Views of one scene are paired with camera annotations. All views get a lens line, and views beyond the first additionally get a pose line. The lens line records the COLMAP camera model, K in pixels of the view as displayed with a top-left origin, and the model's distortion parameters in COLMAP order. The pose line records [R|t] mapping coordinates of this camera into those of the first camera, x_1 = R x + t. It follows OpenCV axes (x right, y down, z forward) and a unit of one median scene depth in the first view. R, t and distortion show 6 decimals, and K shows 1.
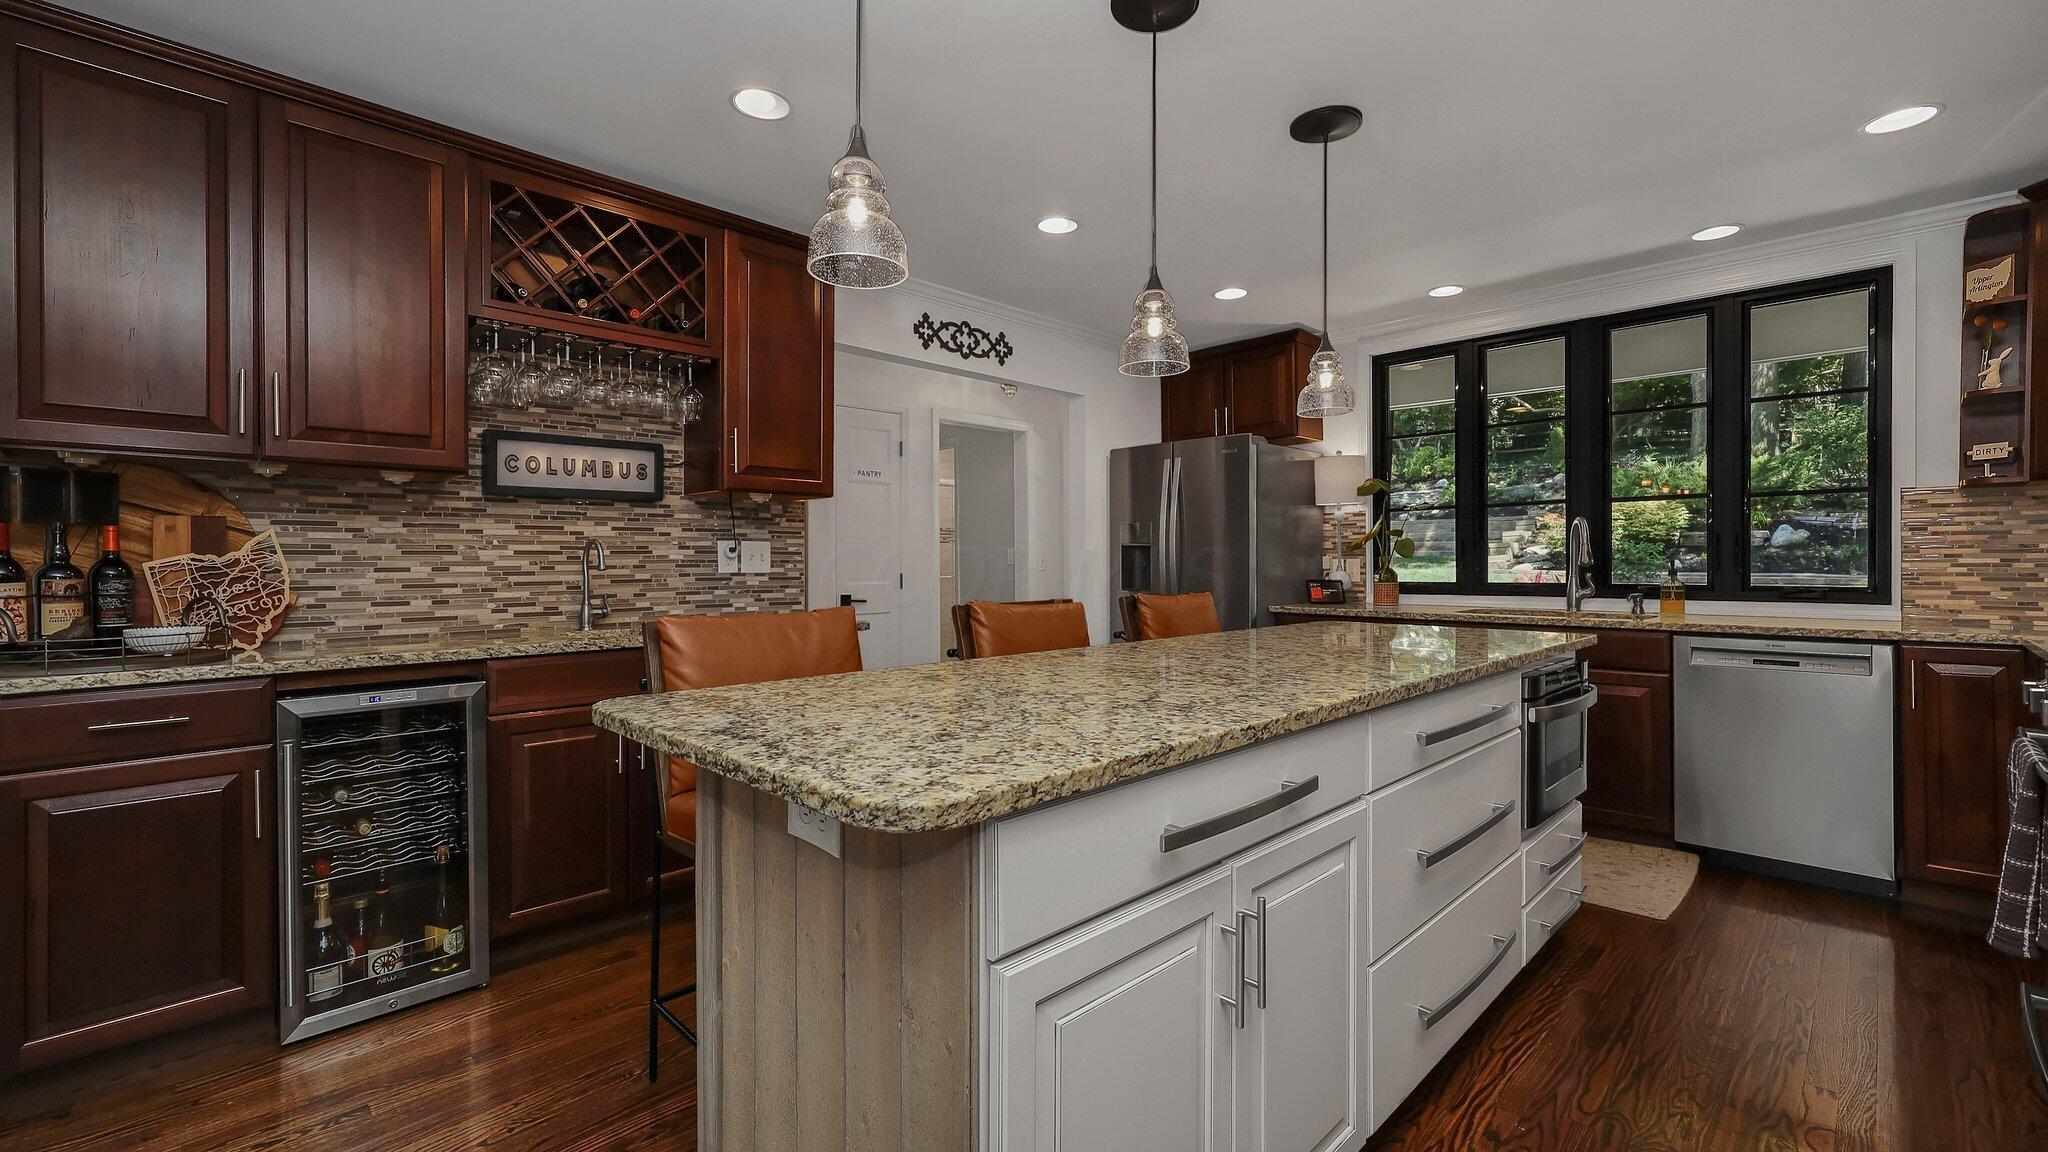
lens RADIAL K [[831.6, 0, 1033.4], [0, 831.6, 570.8], [0, 0, 1]] dist [-0.000813, -0.000086]
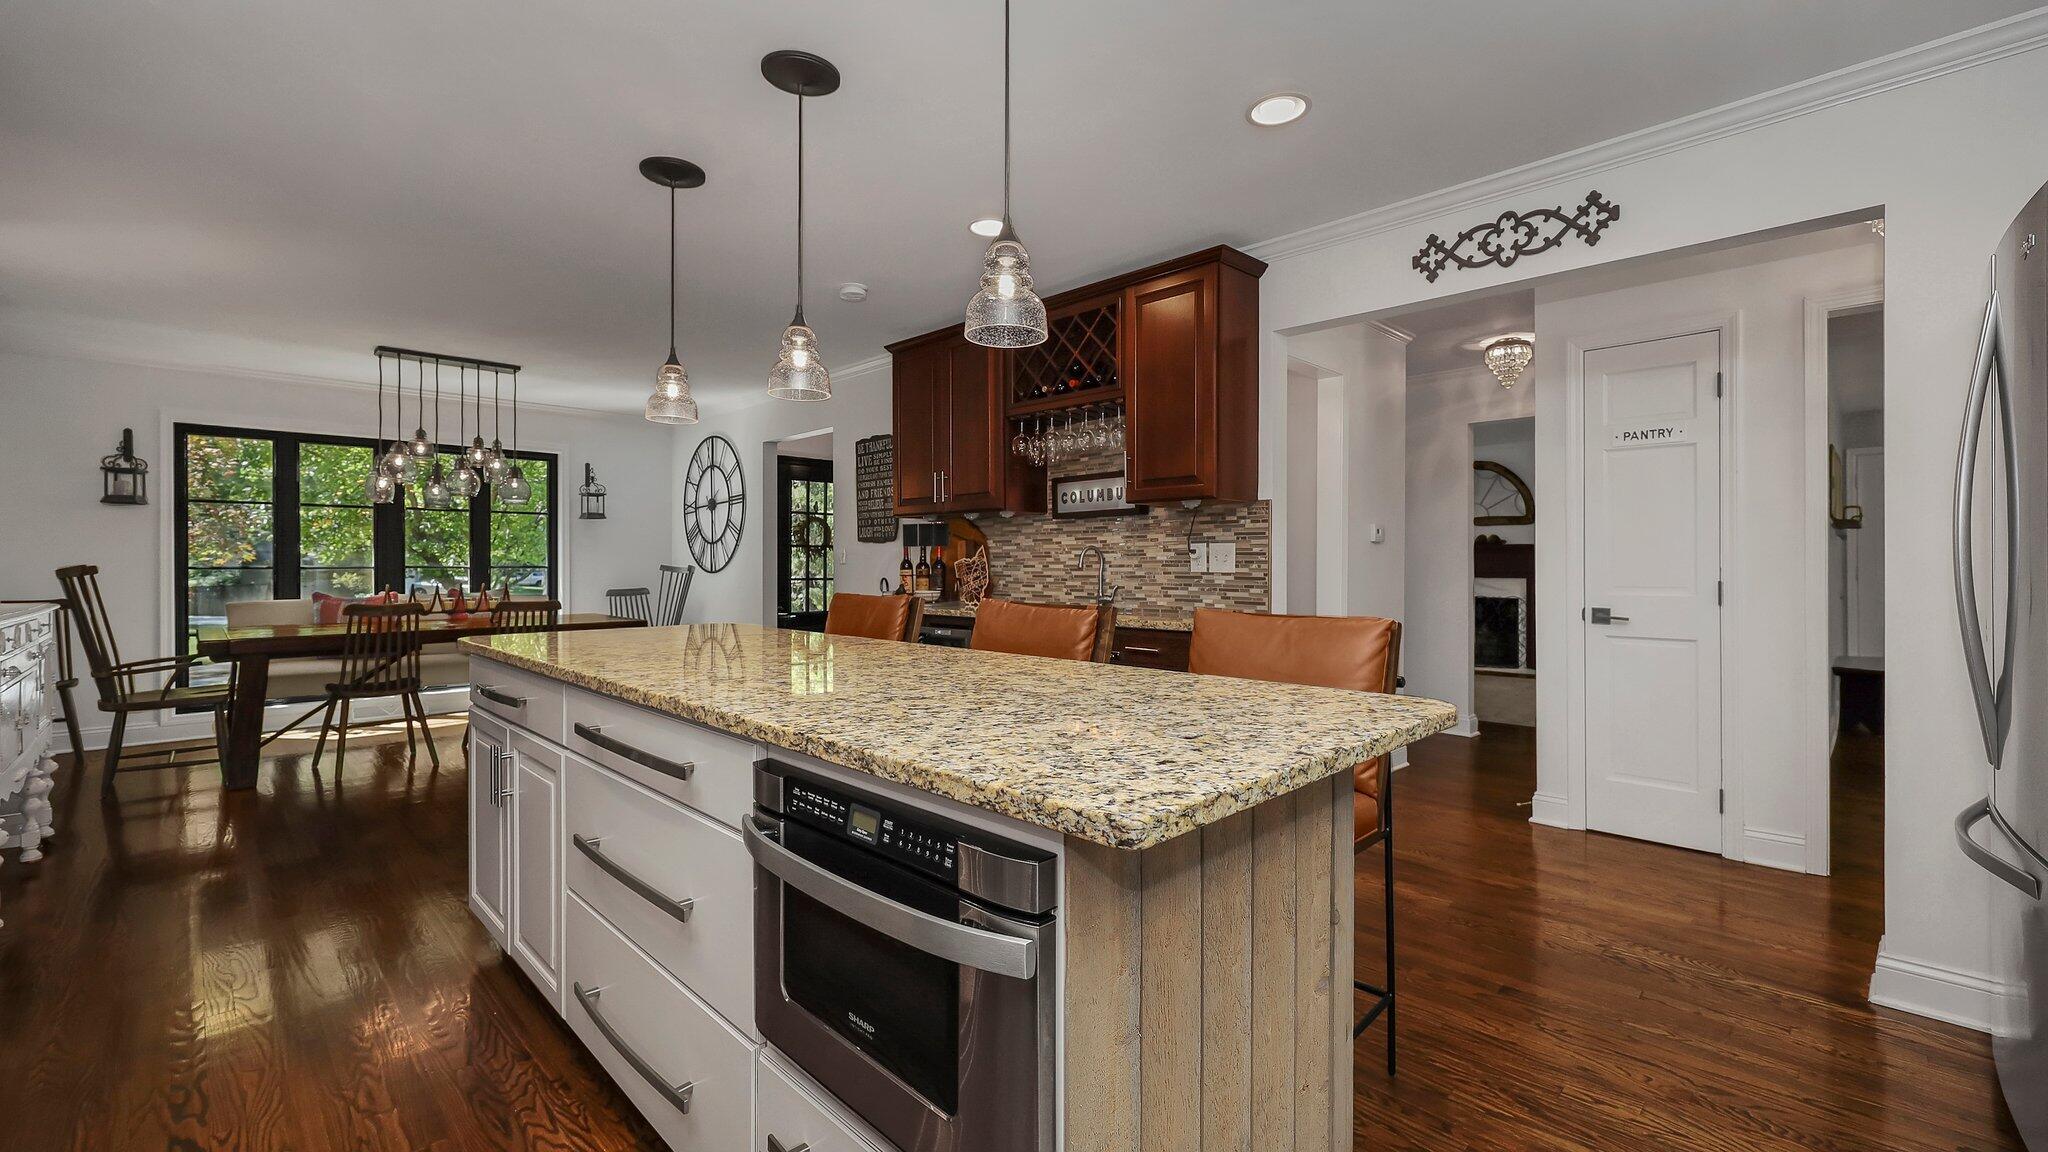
lens RADIAL K [[831.6, 0, 1034.5], [0, 831.6, 568.1], [0, 0, 1]] dist [-0.000813, -0.000086]
pose [[0.016912, 0.008806, -0.999818, 0.727672], [-0.011913, 0.999892, 0.008605, -0.009460], [0.999786, 0.011765, 0.017016, 0.731724]]
